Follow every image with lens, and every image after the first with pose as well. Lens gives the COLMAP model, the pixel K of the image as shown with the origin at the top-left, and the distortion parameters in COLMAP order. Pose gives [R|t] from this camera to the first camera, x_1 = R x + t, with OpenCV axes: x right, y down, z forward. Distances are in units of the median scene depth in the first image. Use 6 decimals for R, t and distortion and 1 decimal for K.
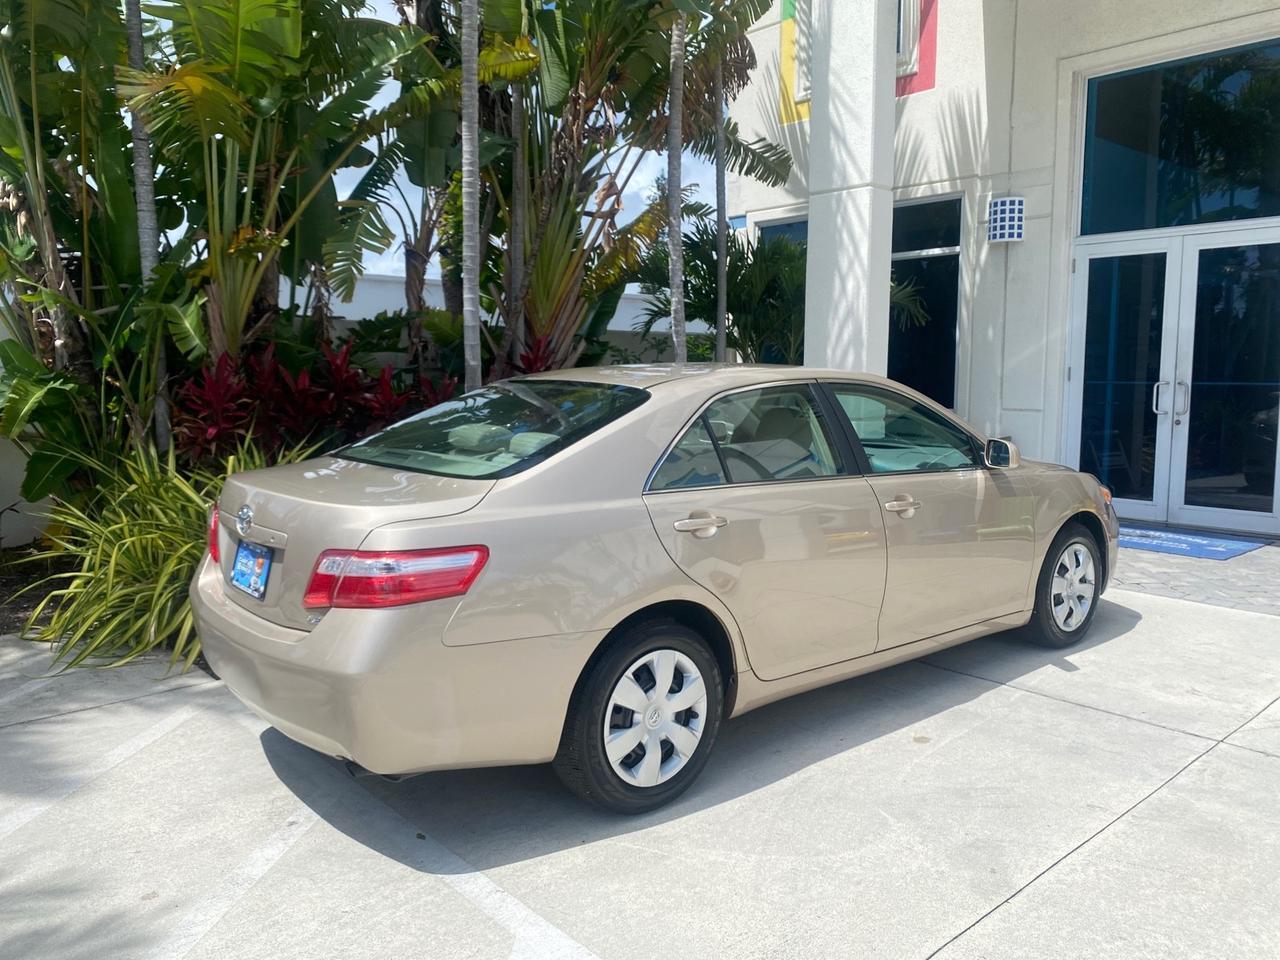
lens RADIAL K [[984.7, 0, 637.6], [0, 984.7, 472.2], [0, 0, 1]] dist [0.020229, -0.018171]
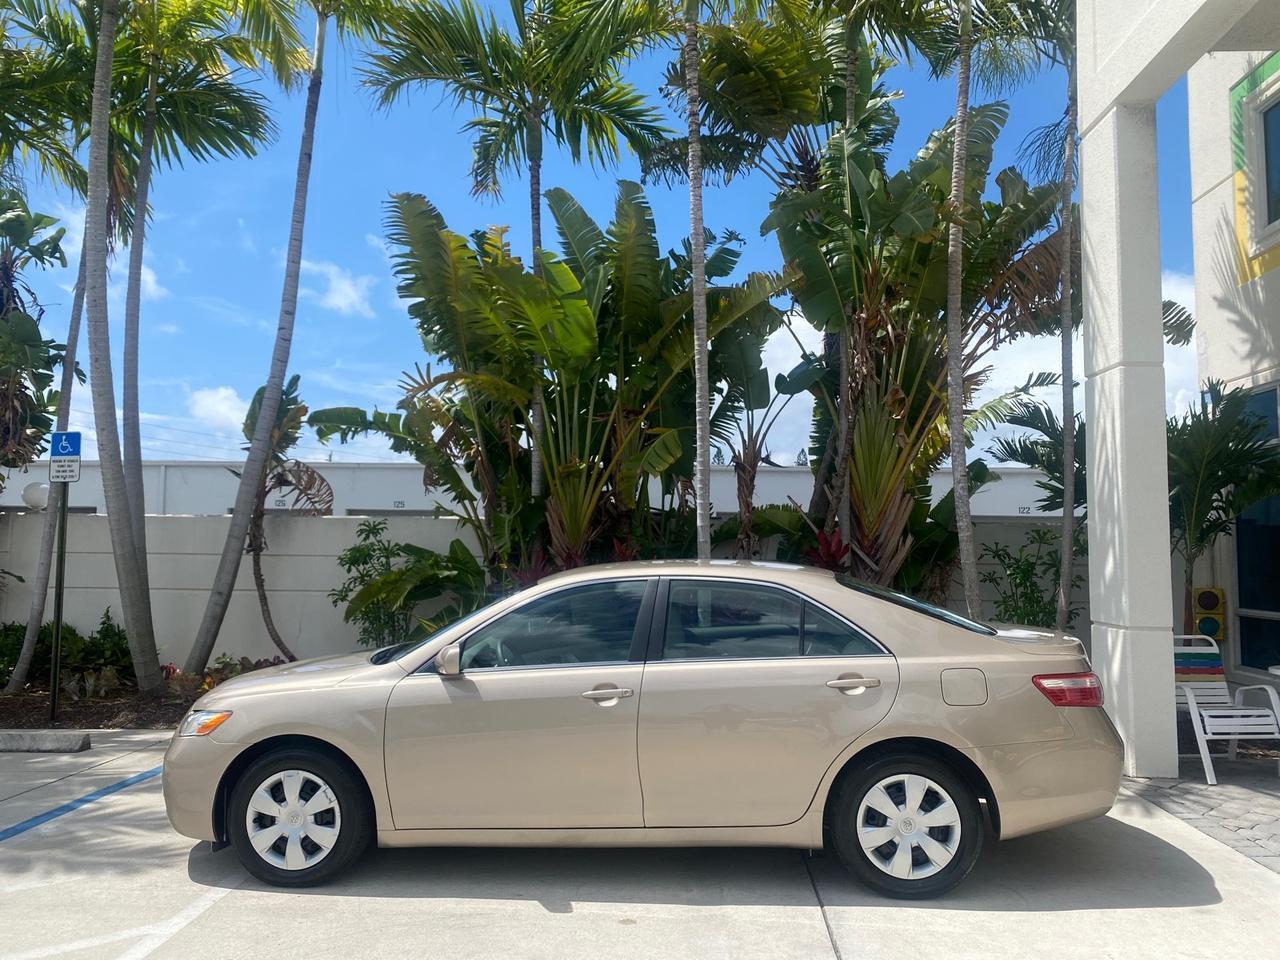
lens RADIAL K [[984.7, 0, 644.3], [0, 984.7, 459.3], [0, 0, 1]] dist [0.020229, -0.018171]
pose [[0.721236, -0.053881, -0.690590, 0.605571], [-0.084306, 0.982730, -0.164722, -0.025529], [0.687540, 0.177025, 0.704238, 0.099878]]
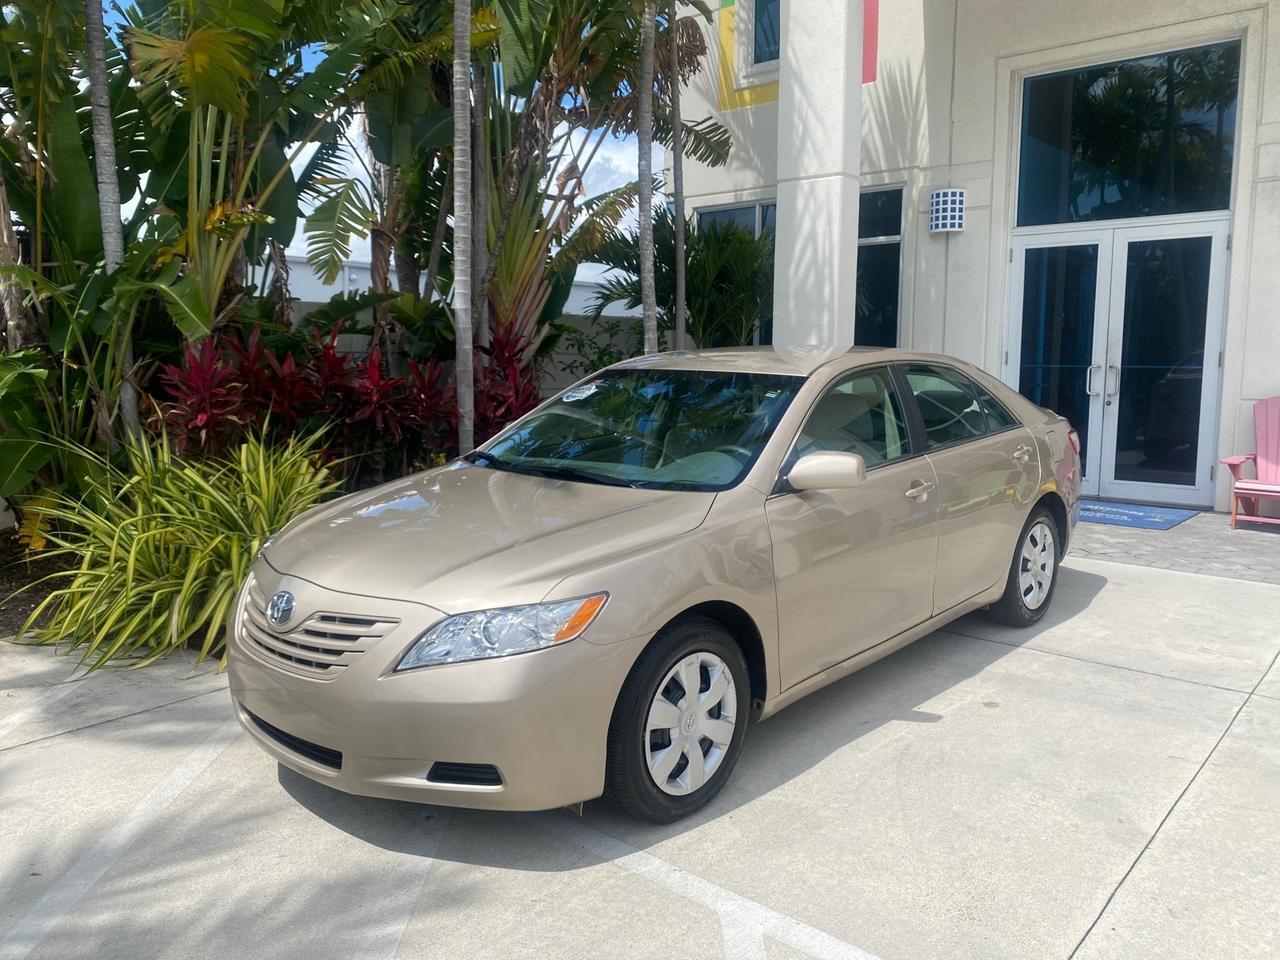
lens RADIAL K [[984.7, 0, 640.6], [0, 984.7, 470.9], [0, 0, 1]] dist [0.020229, -0.018171]
pose [[0.991159, -0.014879, 0.131844, -0.125231], [0.012901, 0.999791, 0.015841, -0.000471], [-0.132052, -0.014000, 0.991144, 0.003174]]
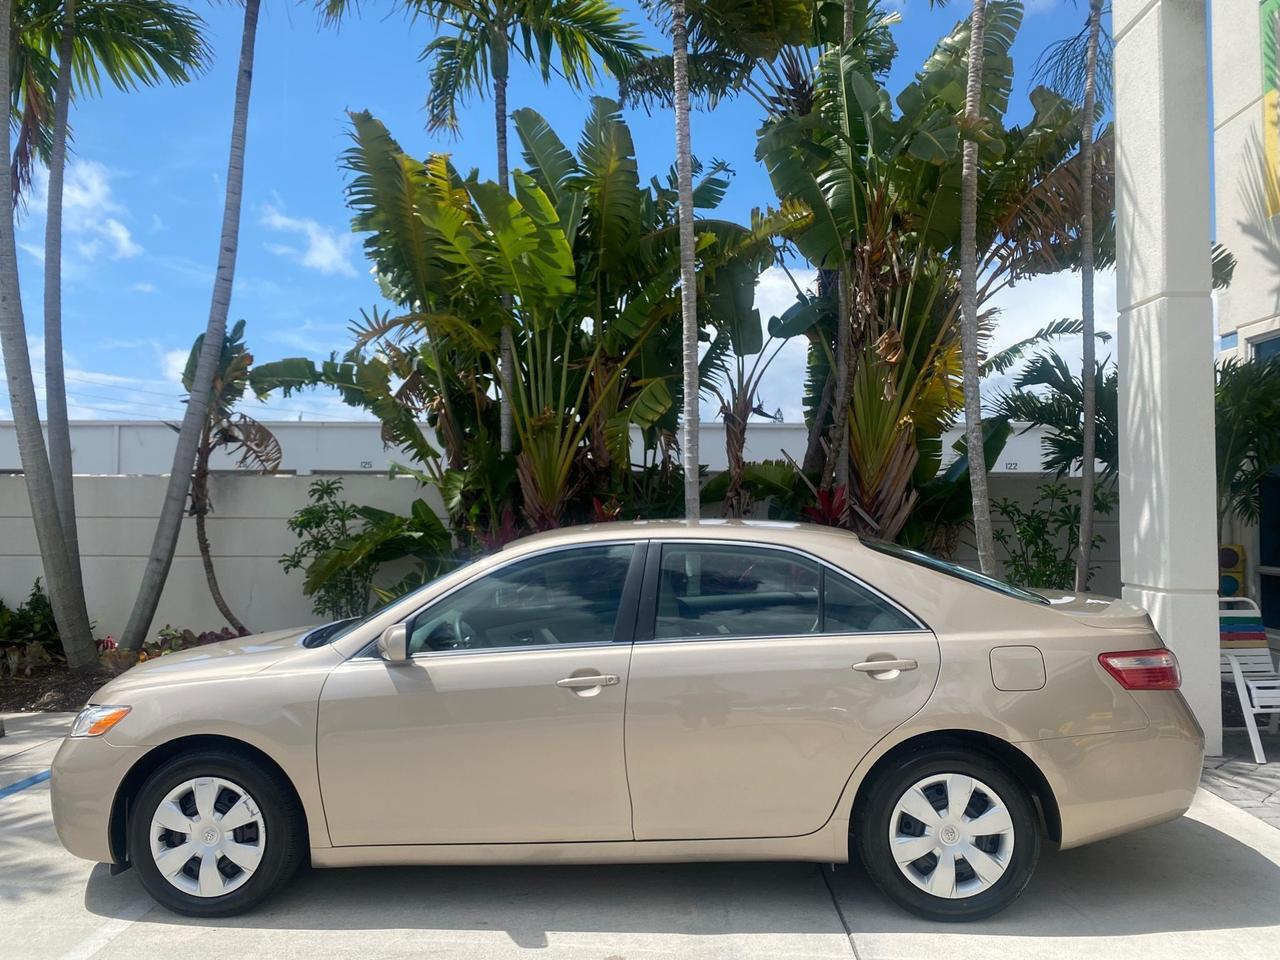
lens RADIAL K [[984.7, 0, 645.0], [0, 984.7, 462.2], [0, 0, 1]] dist [0.020229, -0.018171]
pose [[0.738097, -0.029253, -0.674060, 0.517346], [-0.074539, 0.989408, -0.124560, -0.032227], [0.670565, 0.142181, 0.728099, 0.183048]]
